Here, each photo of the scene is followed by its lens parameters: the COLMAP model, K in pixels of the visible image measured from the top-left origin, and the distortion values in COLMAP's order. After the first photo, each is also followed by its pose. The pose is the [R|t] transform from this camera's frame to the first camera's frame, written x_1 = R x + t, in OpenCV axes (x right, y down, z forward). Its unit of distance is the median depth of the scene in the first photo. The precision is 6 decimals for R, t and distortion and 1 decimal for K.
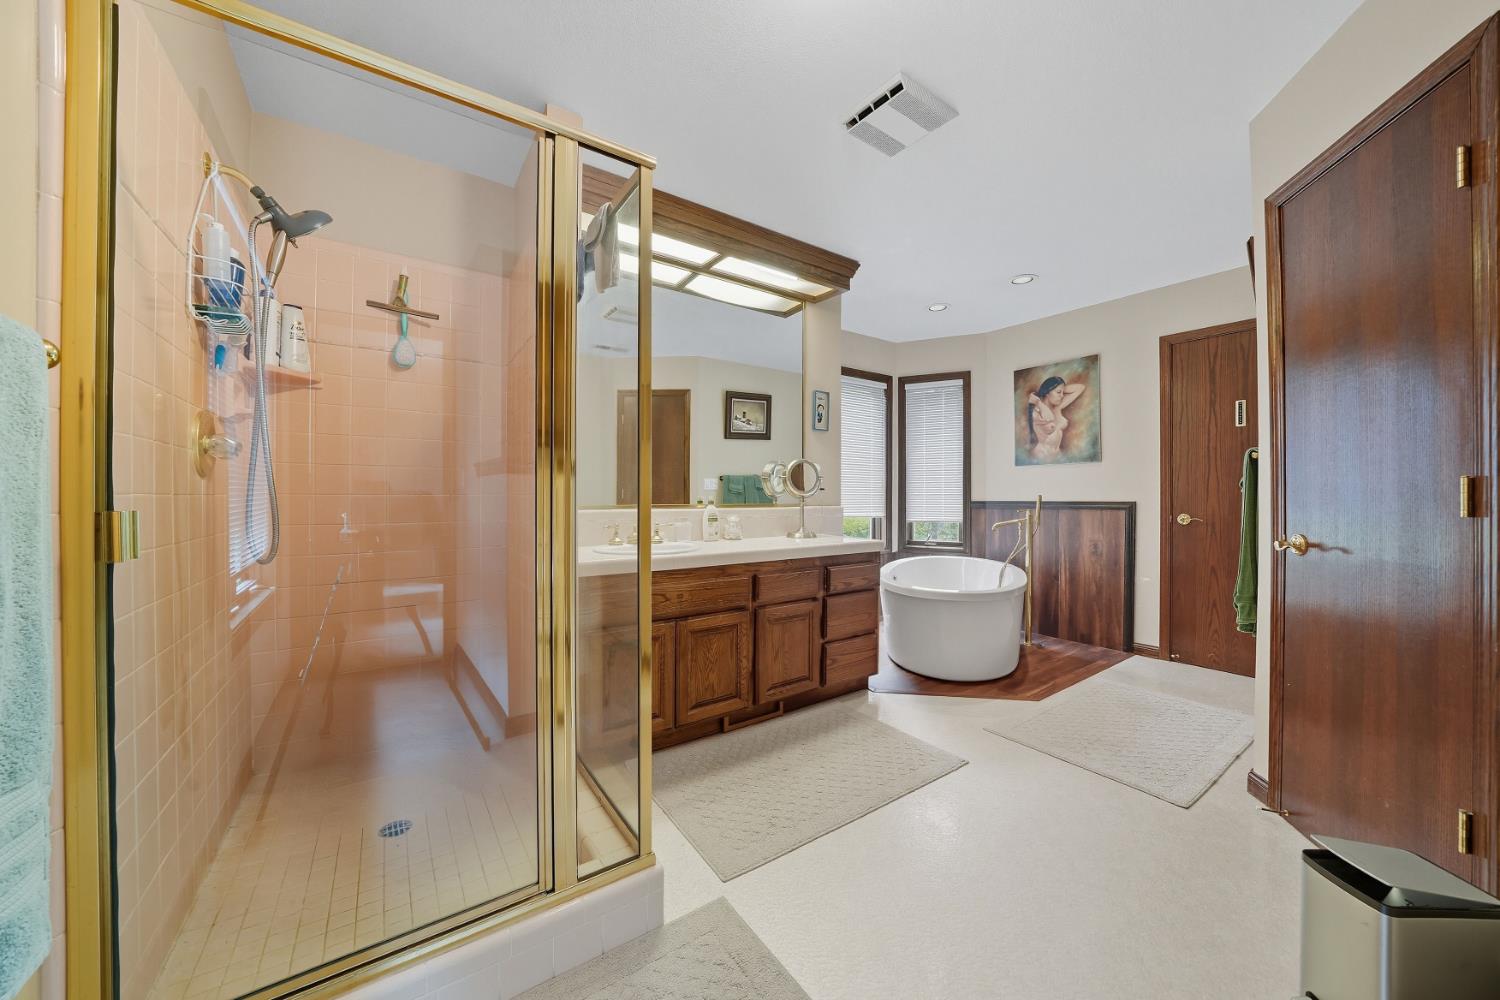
lens RADIAL K [[543.0, 0, 738.3], [0, 543.0, 494.4], [0, 0, 1]] dist [-0.021342, -0.000461]
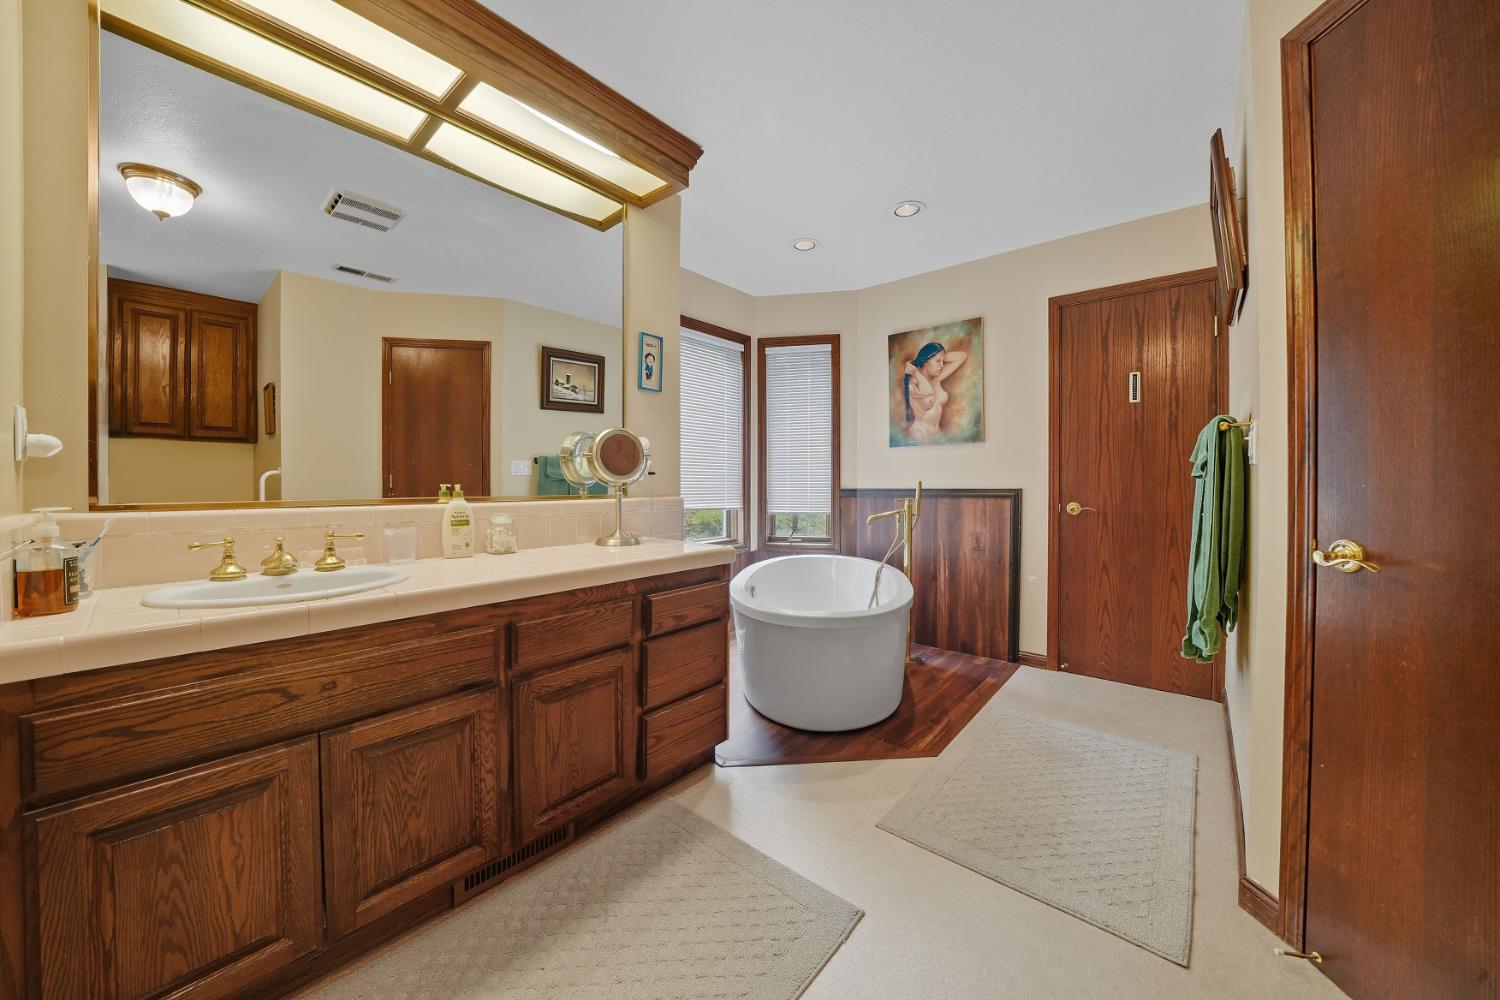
lens RADIAL K [[543.0, 0, 754.8], [0, 543.0, 485.6], [0, 0, 1]] dist [-0.021342, -0.000461]
pose [[0.962137, -0.004230, 0.272533, 0.096674], [0.002283, 0.999970, 0.007460, 0.001351], [-0.272556, -0.006556, 0.962118, 0.303885]]
